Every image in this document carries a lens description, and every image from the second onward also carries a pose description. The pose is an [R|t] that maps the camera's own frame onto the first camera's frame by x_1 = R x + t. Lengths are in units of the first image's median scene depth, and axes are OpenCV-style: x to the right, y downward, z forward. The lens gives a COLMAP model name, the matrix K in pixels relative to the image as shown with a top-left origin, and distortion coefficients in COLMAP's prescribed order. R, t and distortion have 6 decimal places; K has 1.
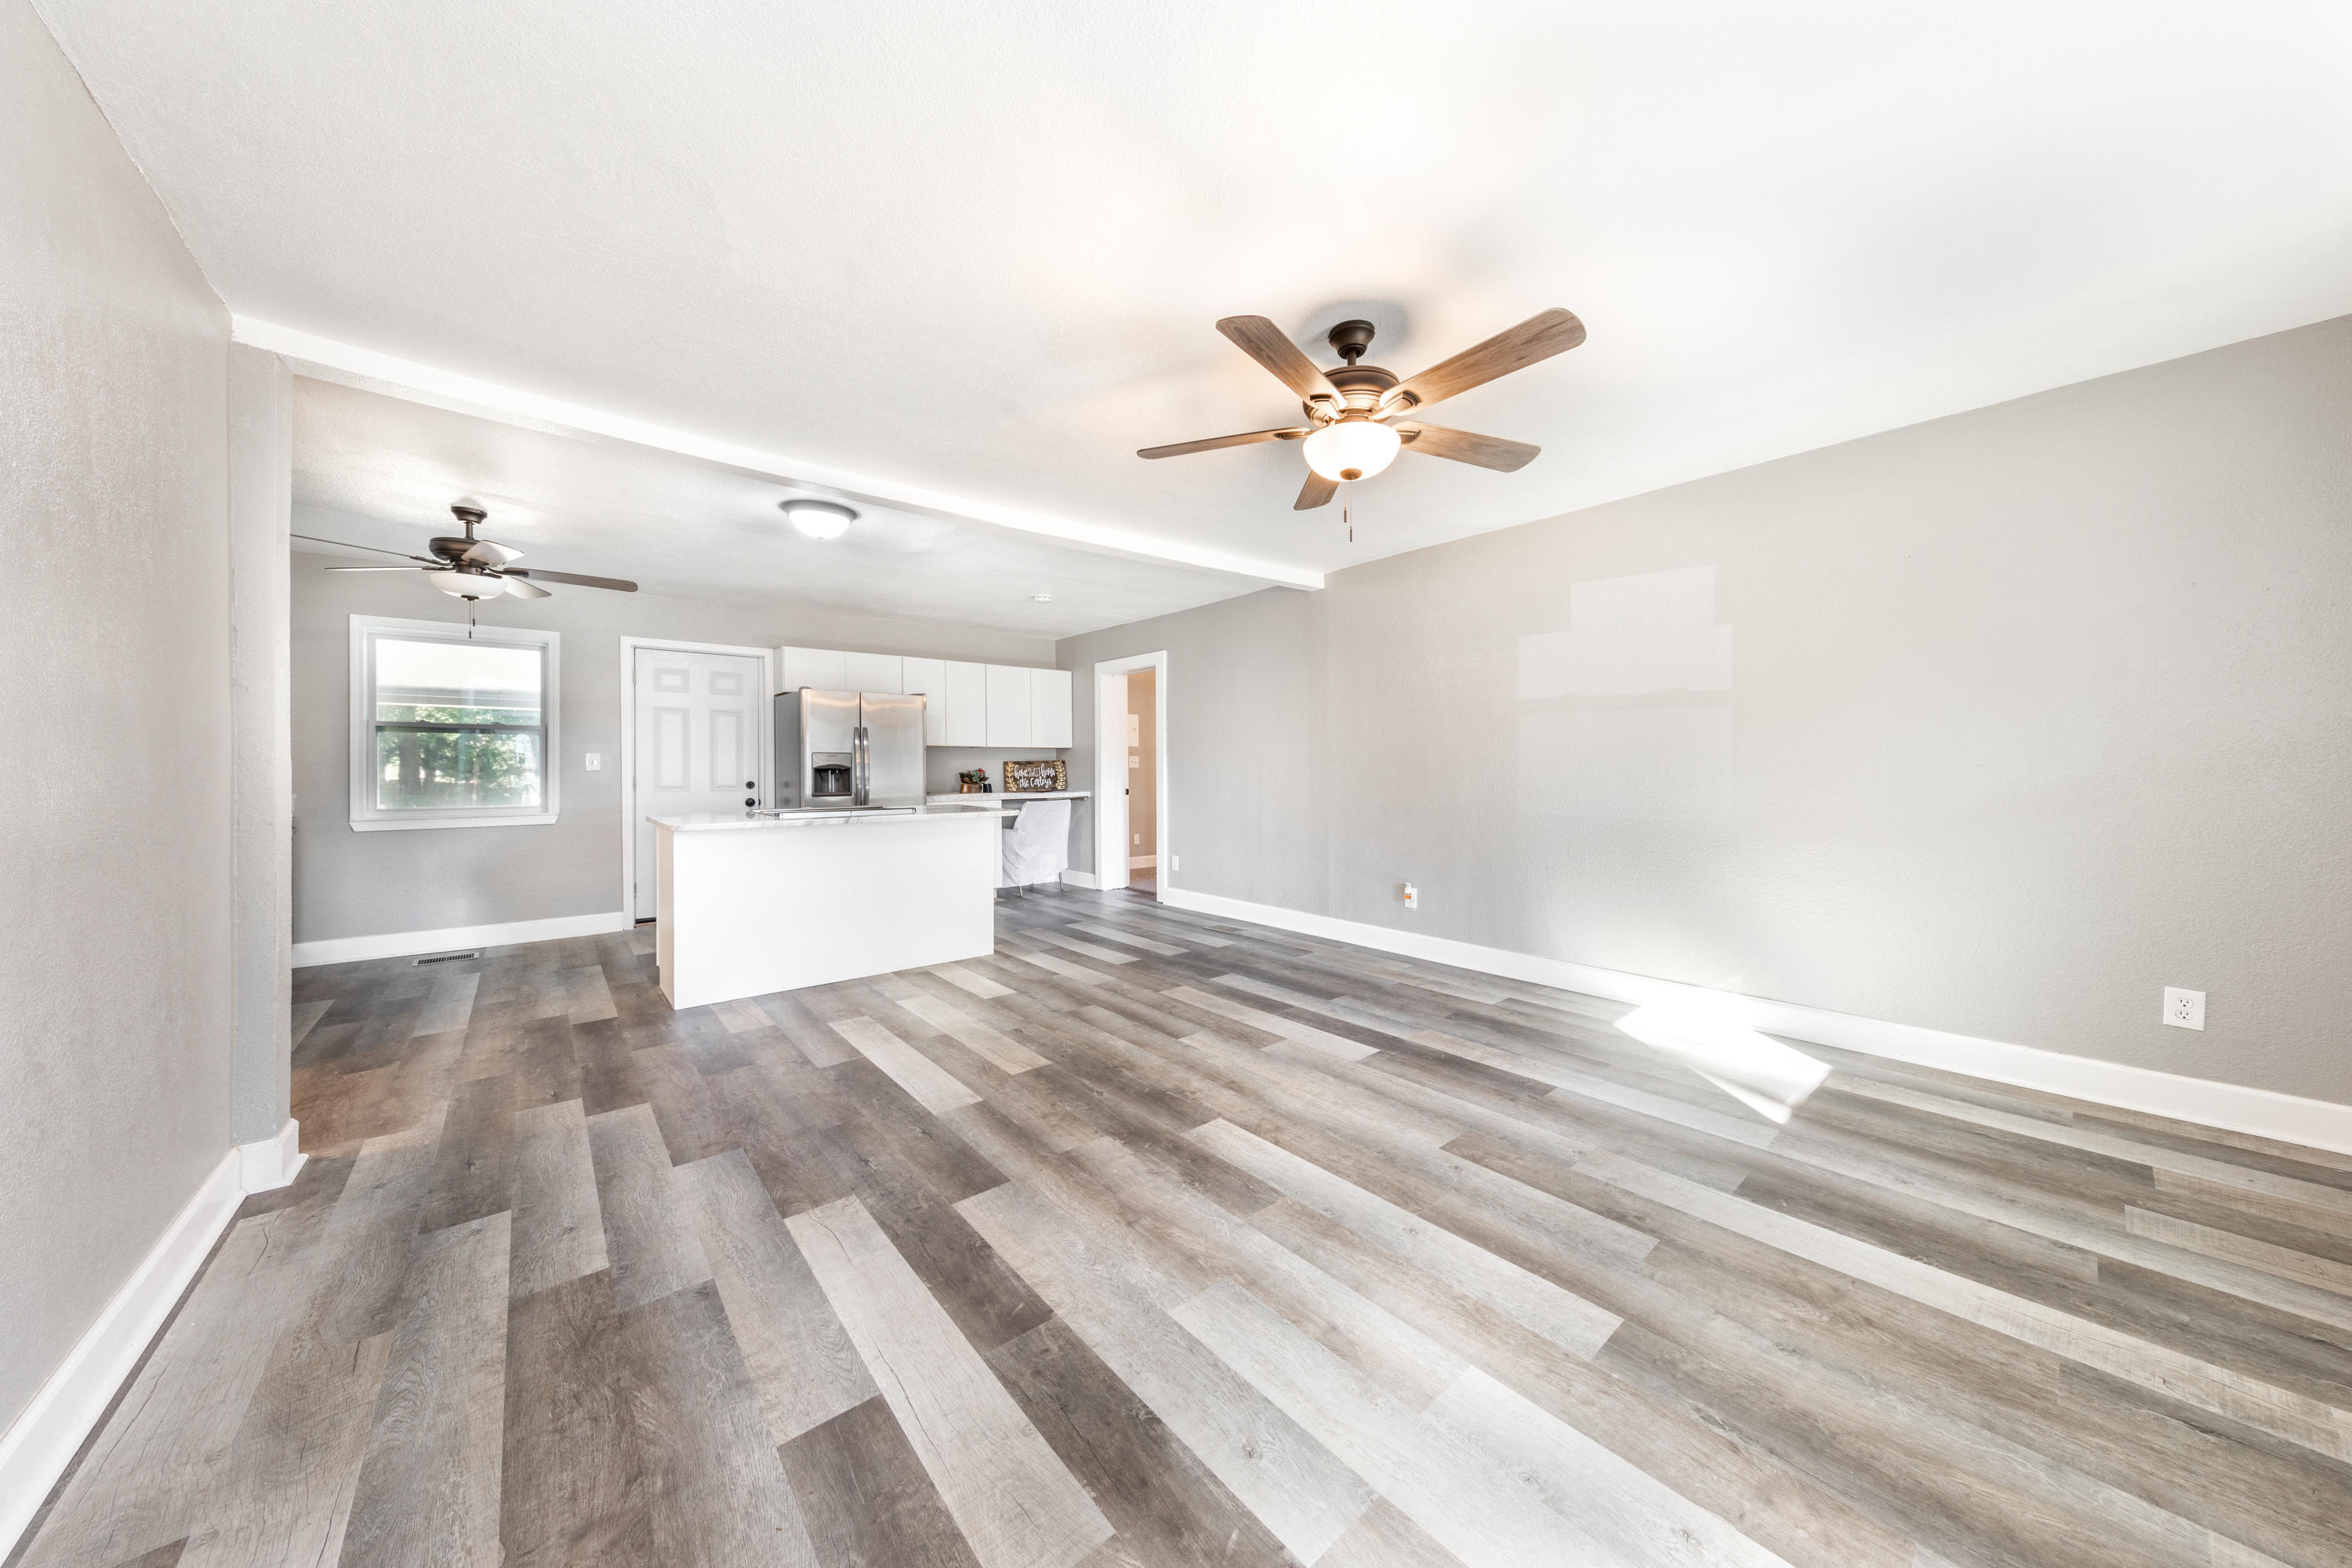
lens RADIAL K [[762.8, 0, 1184.5], [0, 762.8, 775.5], [0, 0, 1]] dist [0.010357, -0.001160]
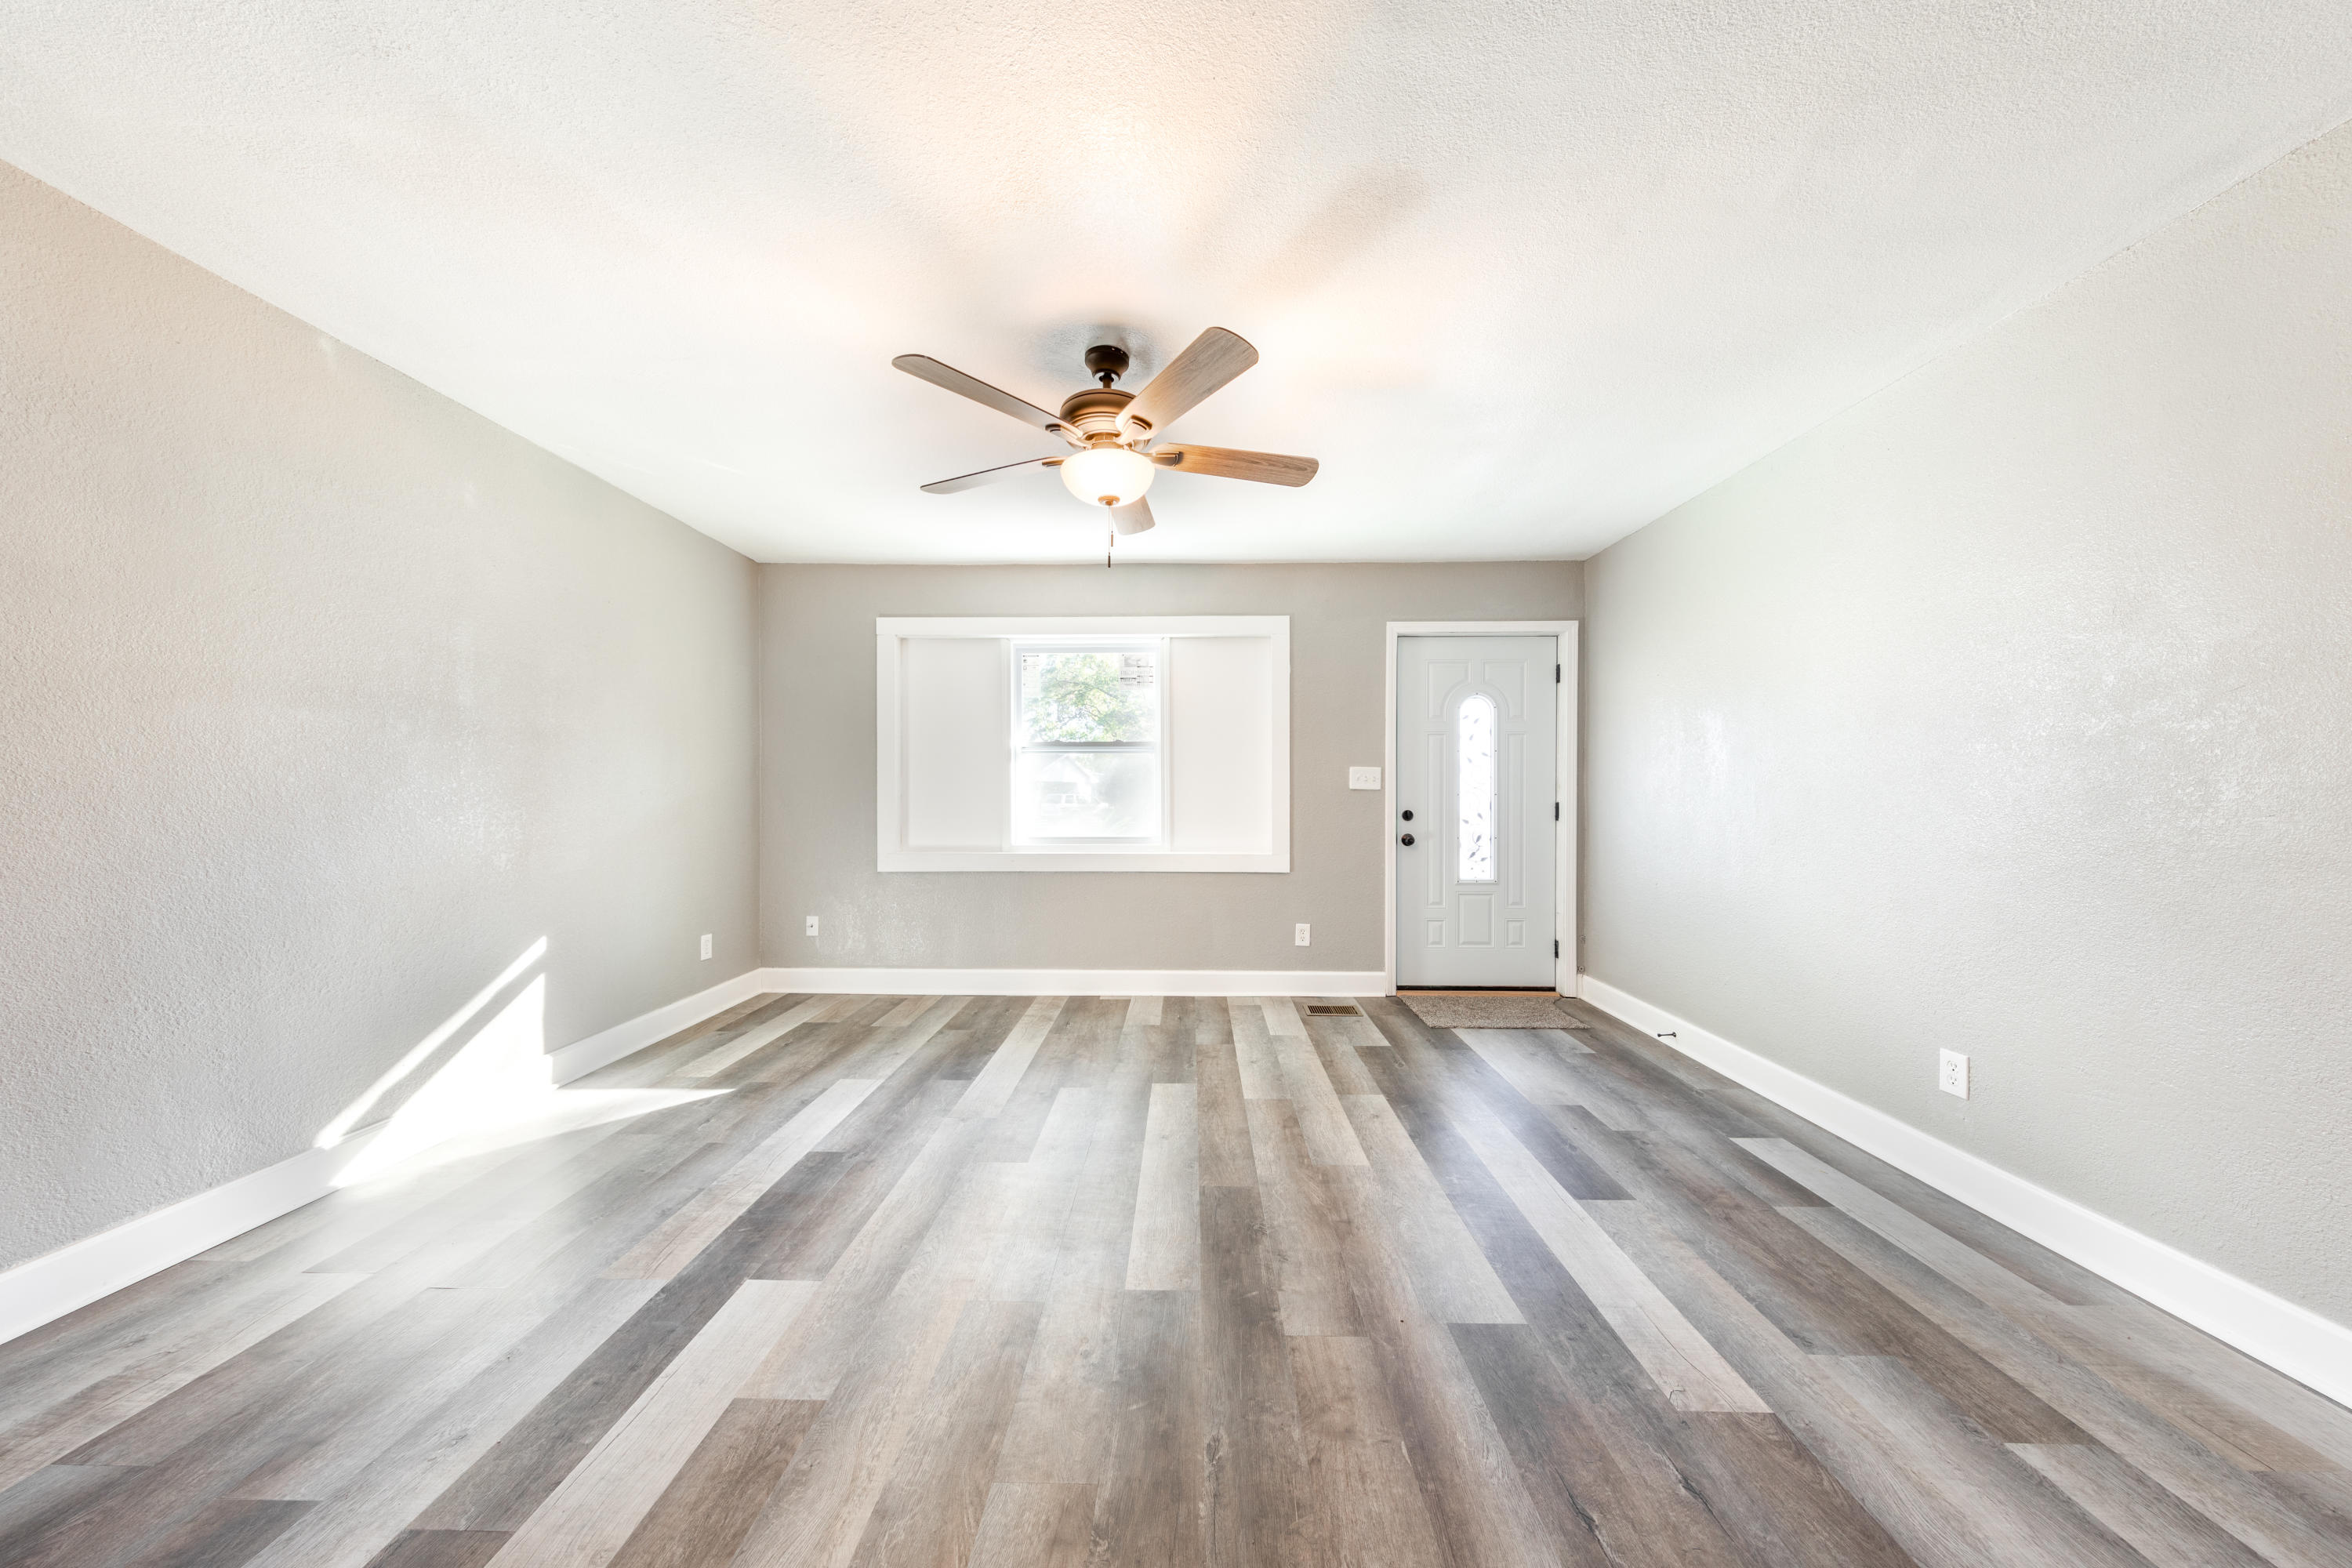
lens RADIAL K [[762.8, 0, 1185.5], [0, 762.8, 794.0], [0, 0, 1]] dist [0.010357, -0.001160]
pose [[-0.752104, 0.002352, 0.659040, -0.414718], [0.007800, 0.999955, 0.005333, -0.007906], [-0.658998, 0.009151, -0.752089, 1.345349]]
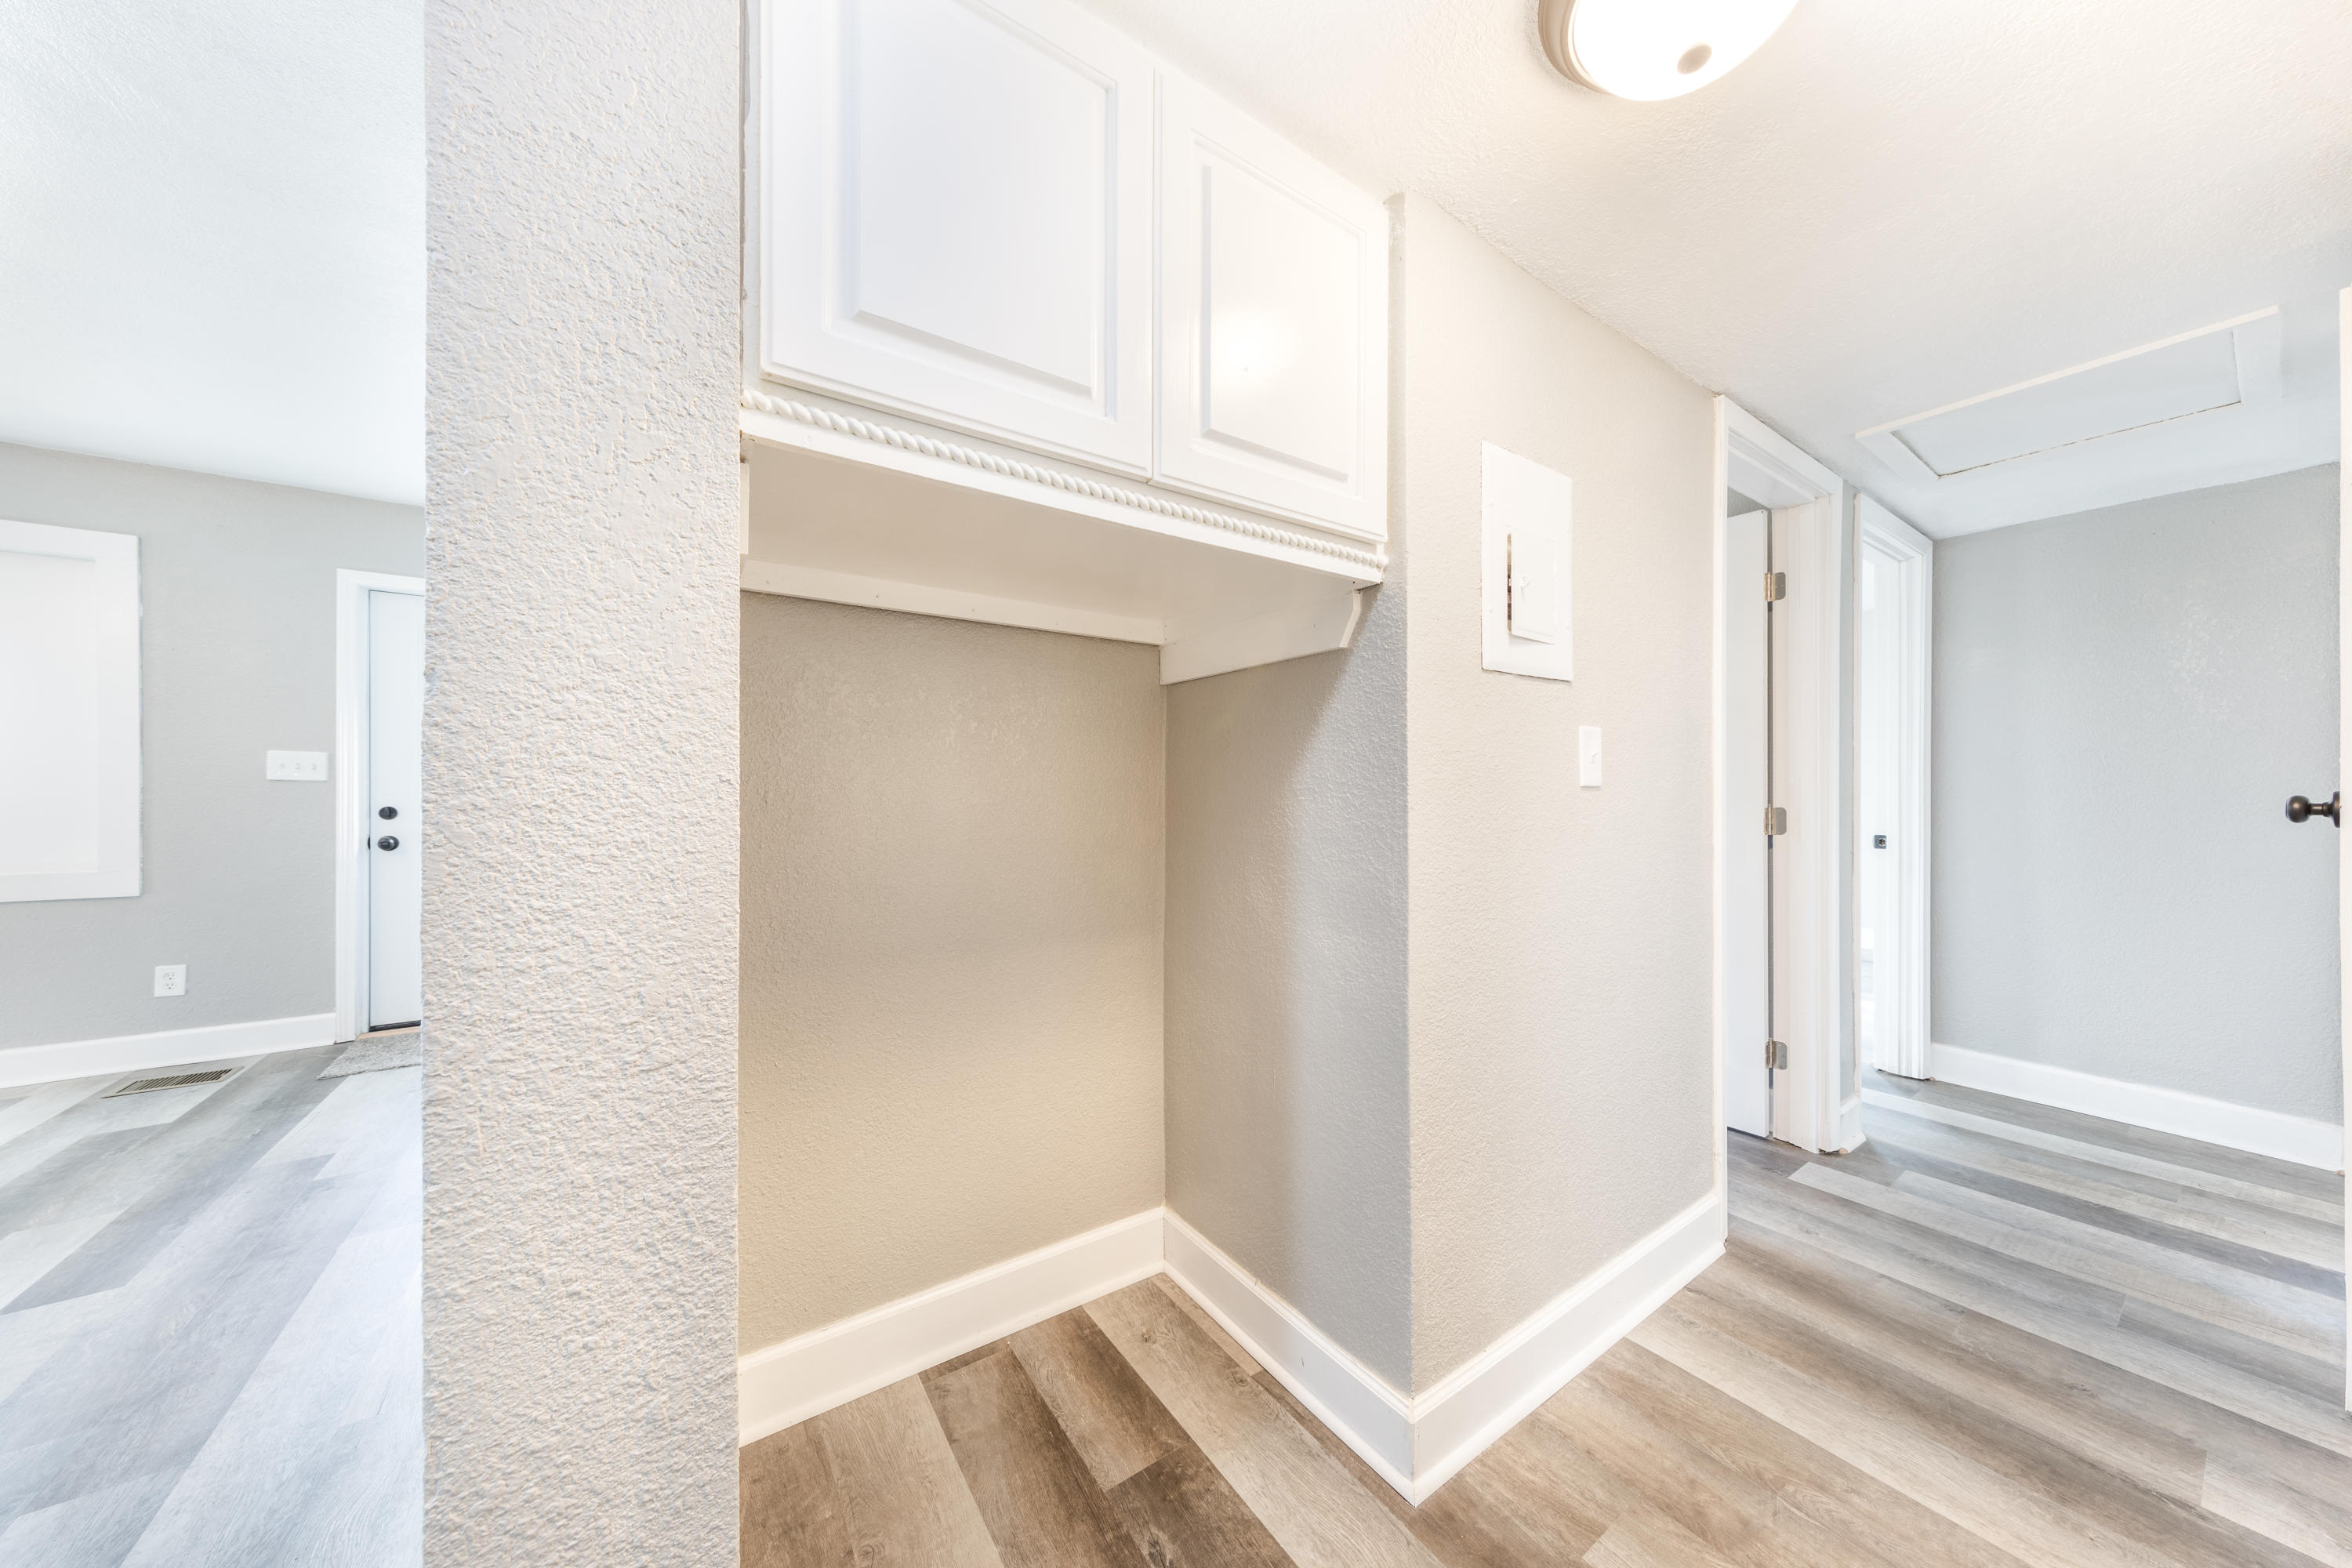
lens RADIAL K [[762.8, 0, 1172.8], [0, 762.8, 792.6], [0, 0, 1]] dist [0.010357, -0.001160]
pose [[-0.993442, 0.001960, 0.114323, -1.163470], [0.003143, 0.999943, 0.010169, 0.005107], [-0.114296, 0.010461, -0.993392, 0.988401]]
